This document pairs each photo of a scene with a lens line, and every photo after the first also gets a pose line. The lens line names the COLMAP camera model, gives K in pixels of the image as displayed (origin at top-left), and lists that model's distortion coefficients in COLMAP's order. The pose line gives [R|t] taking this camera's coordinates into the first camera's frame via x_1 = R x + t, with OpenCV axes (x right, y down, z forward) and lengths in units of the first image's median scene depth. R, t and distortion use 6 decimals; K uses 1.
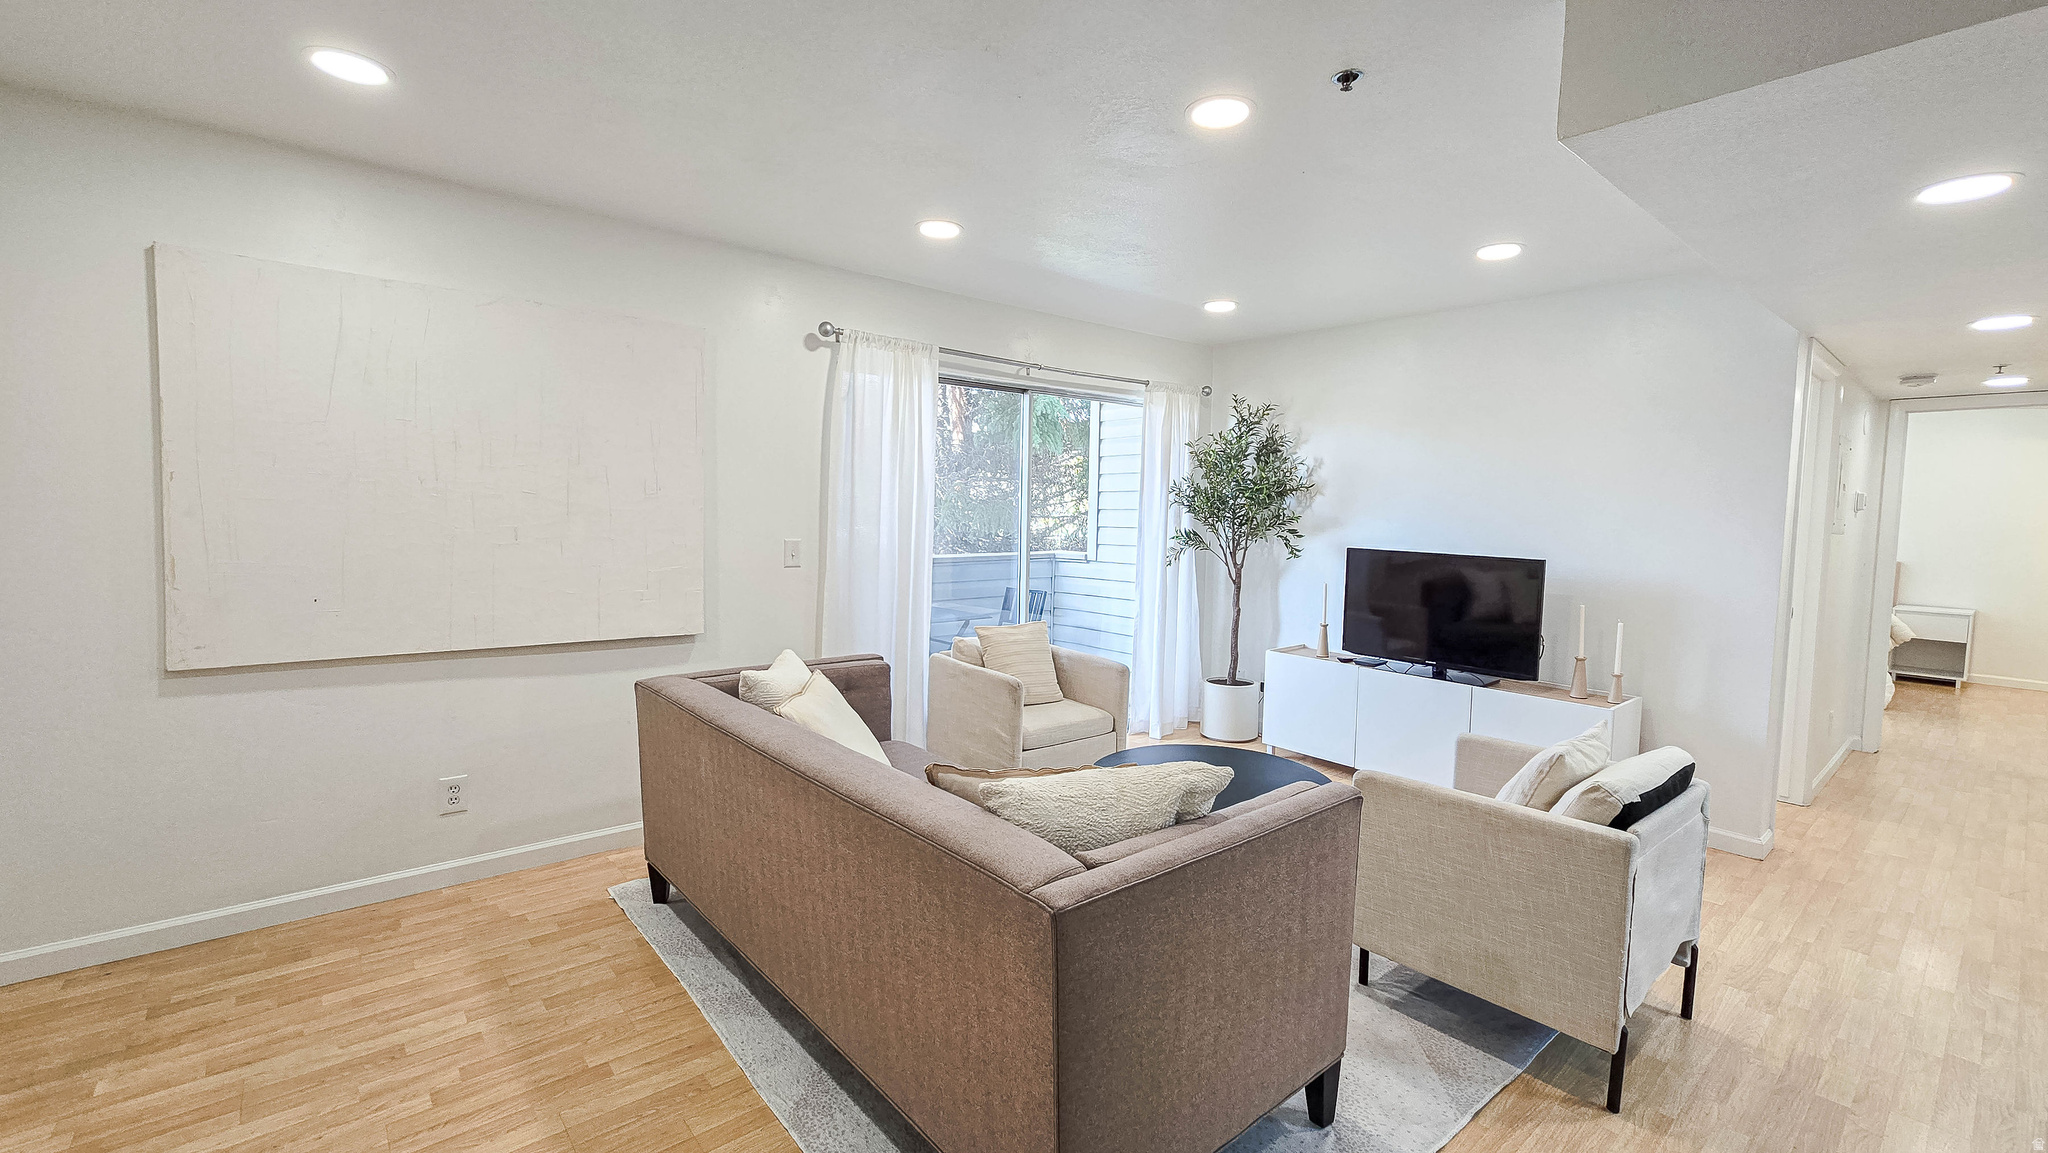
lens RADIAL K [[856.9, 0, 1029.9], [0, 856.9, 563.7], [0, 0, 1]] dist [-0.002955, 0.000551]
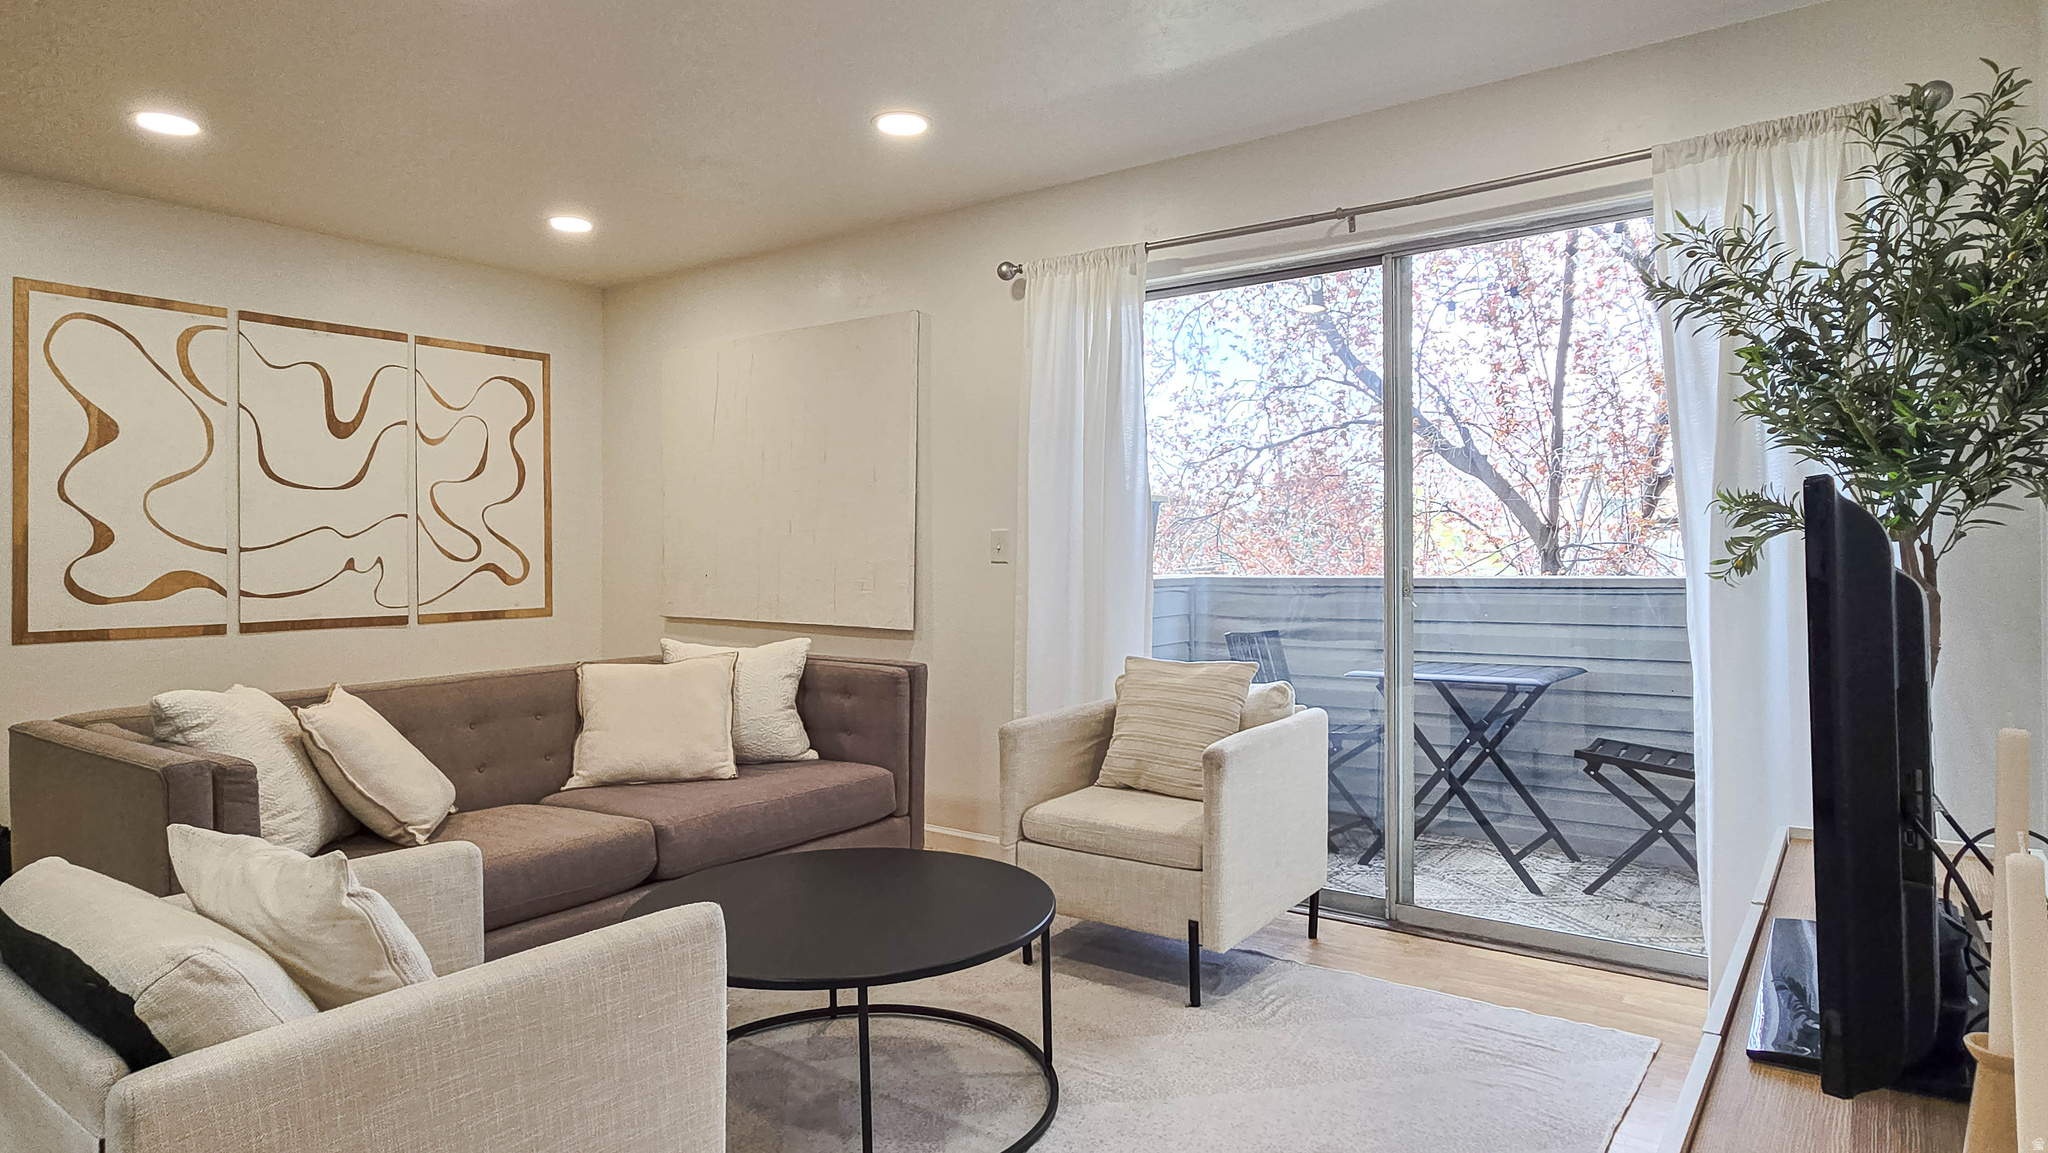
lens RADIAL K [[1153.2, 0, 1020.9], [0, 1153.2, 543.3], [0, 0, 1]] dist [0.008069, -0.000748]
pose [[0.230866, -0.029595, -0.972535, 0.826222], [-0.050021, 0.997855, -0.042239, 0.031686], [0.971699, 0.058399, 0.228891, 0.769110]]
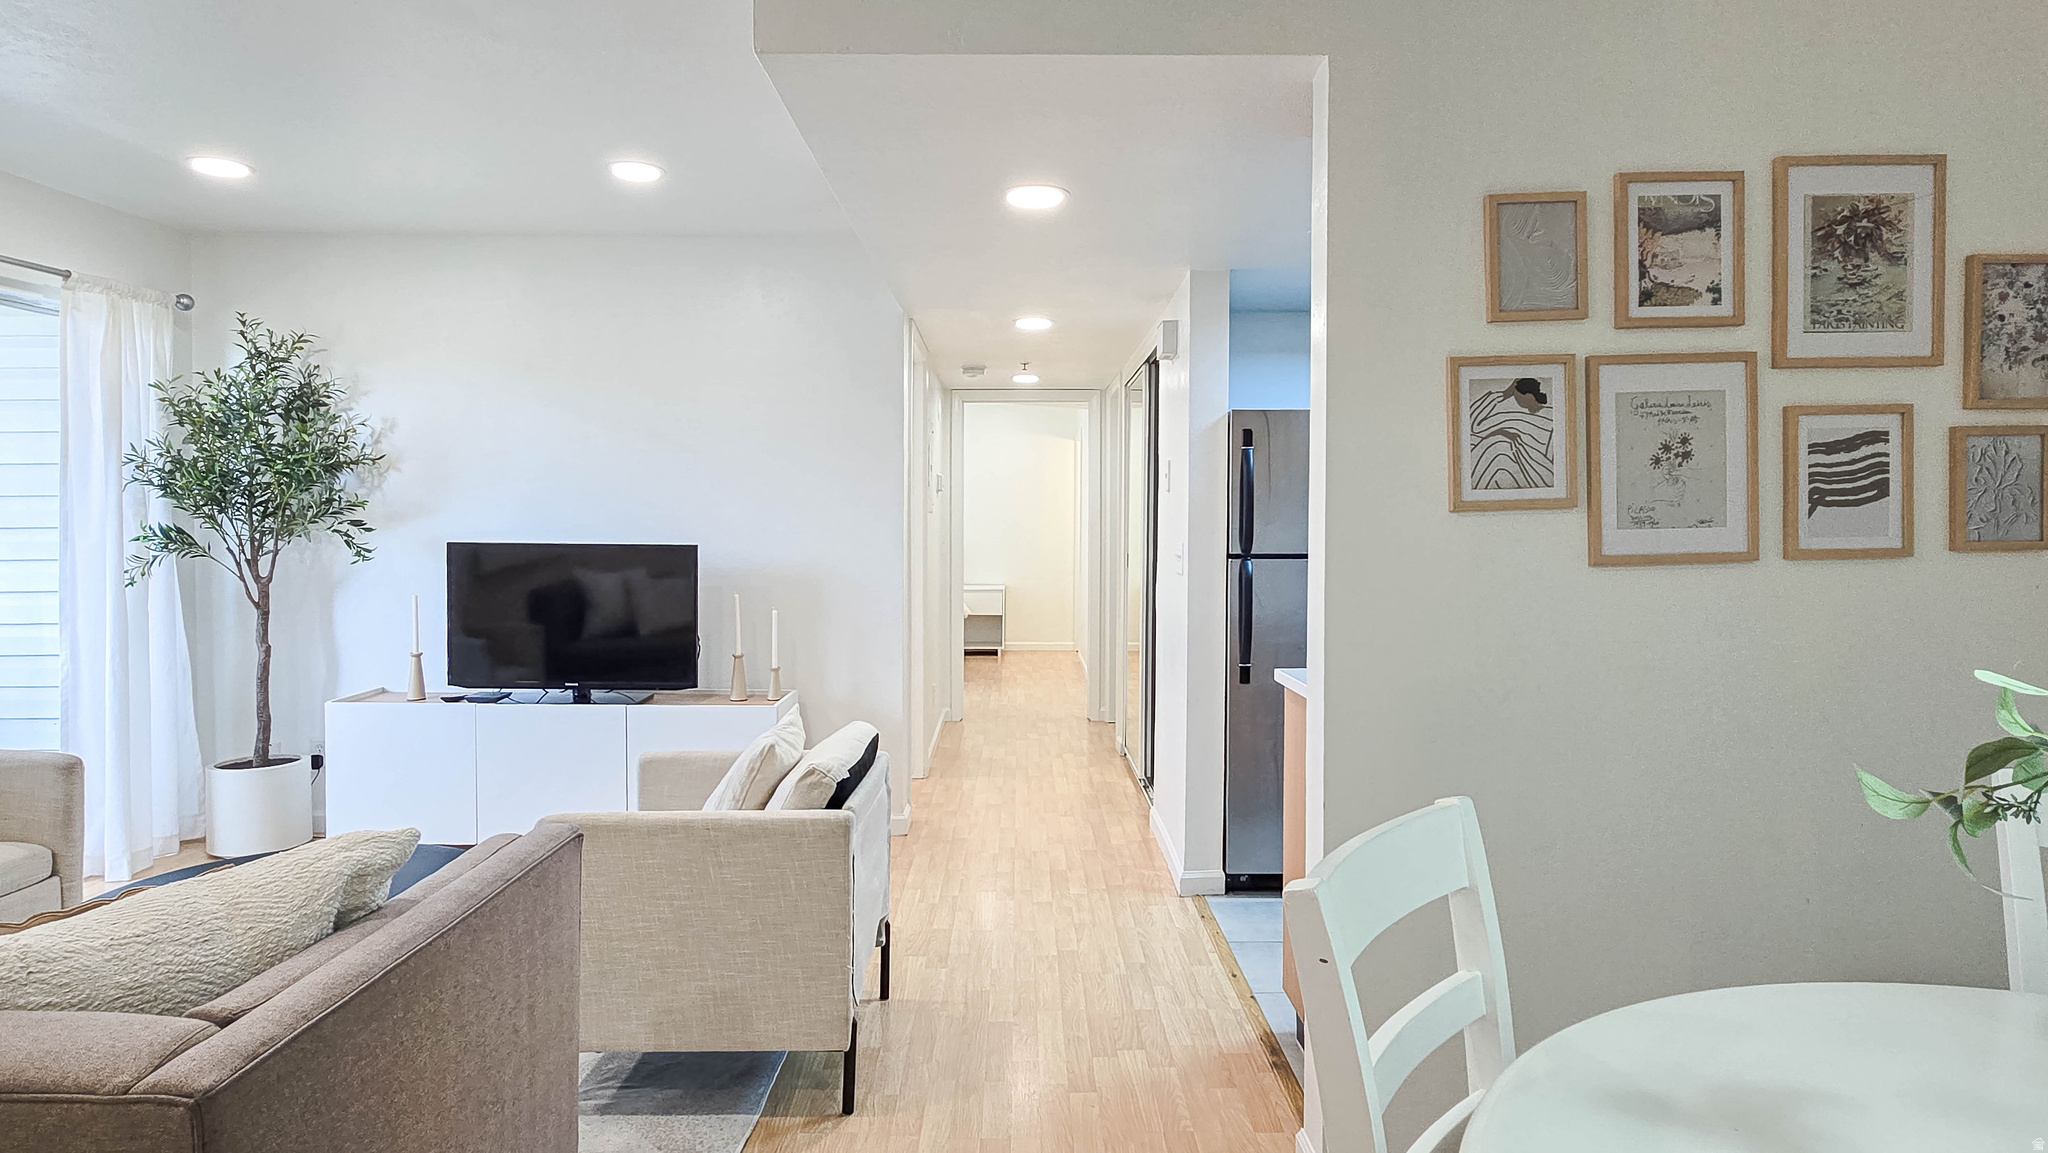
lens RADIAL K [[1151.5, 0, 1025.2], [0, 1151.5, 554.4], [0, 0, 1]] dist [-0.001267, 0.000910]
pose [[0.641262, -0.041198, 0.766216, -0.070552], [0.060713, 0.998151, 0.002857, 0.021825], [-0.764917, 0.044687, 0.642577, 0.010487]]
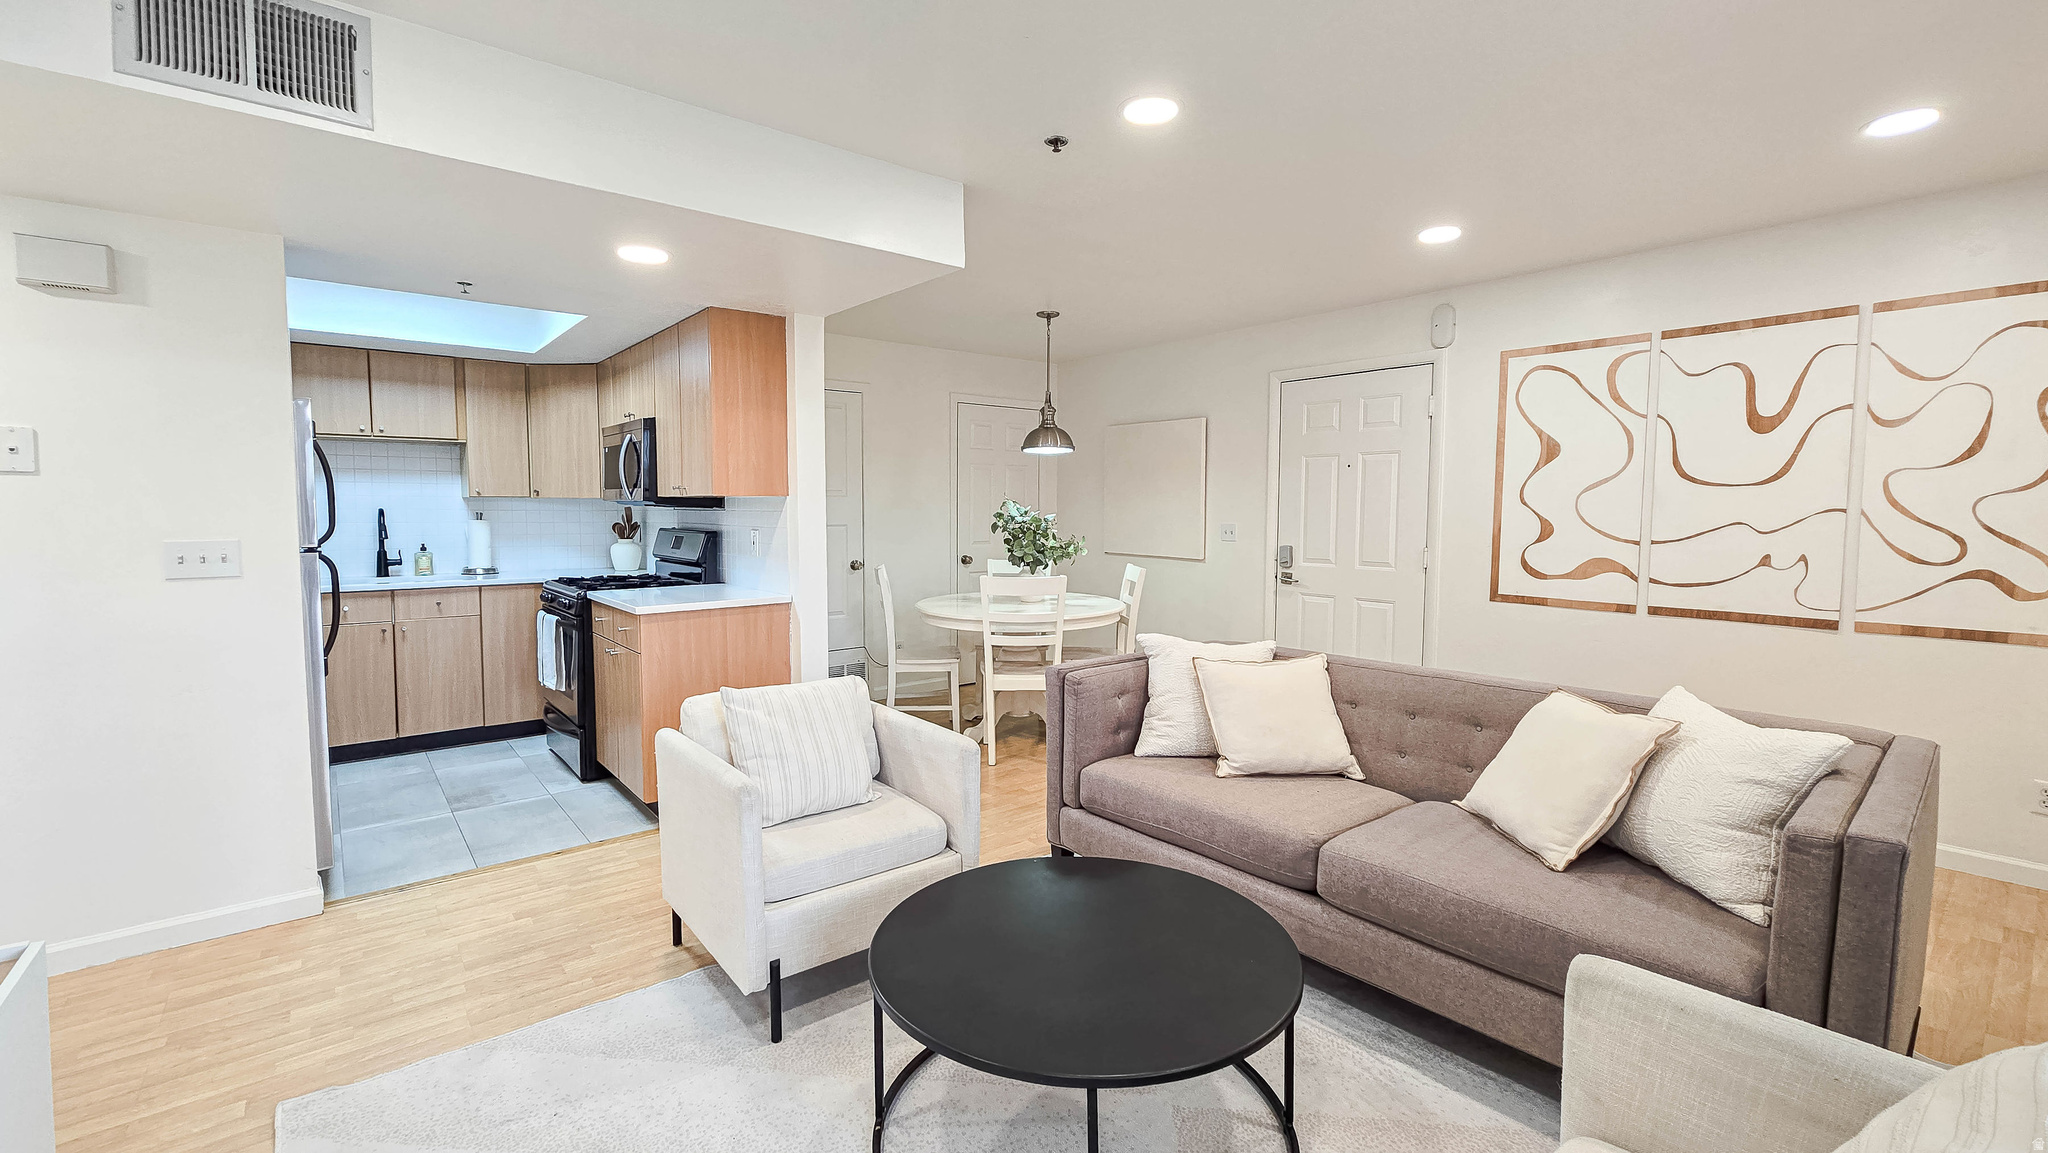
lens RADIAL K [[856.9, 0, 1030.8], [0, 856.9, 565.7], [0, 0, 1]] dist [-0.002955, 0.000551]
pose [[-0.999738, -0.022286, 0.005312, 0.215888], [-0.021388, 0.990978, 0.132306, -0.062581], [-0.008213, 0.132157, -0.991195, 1.274653]]
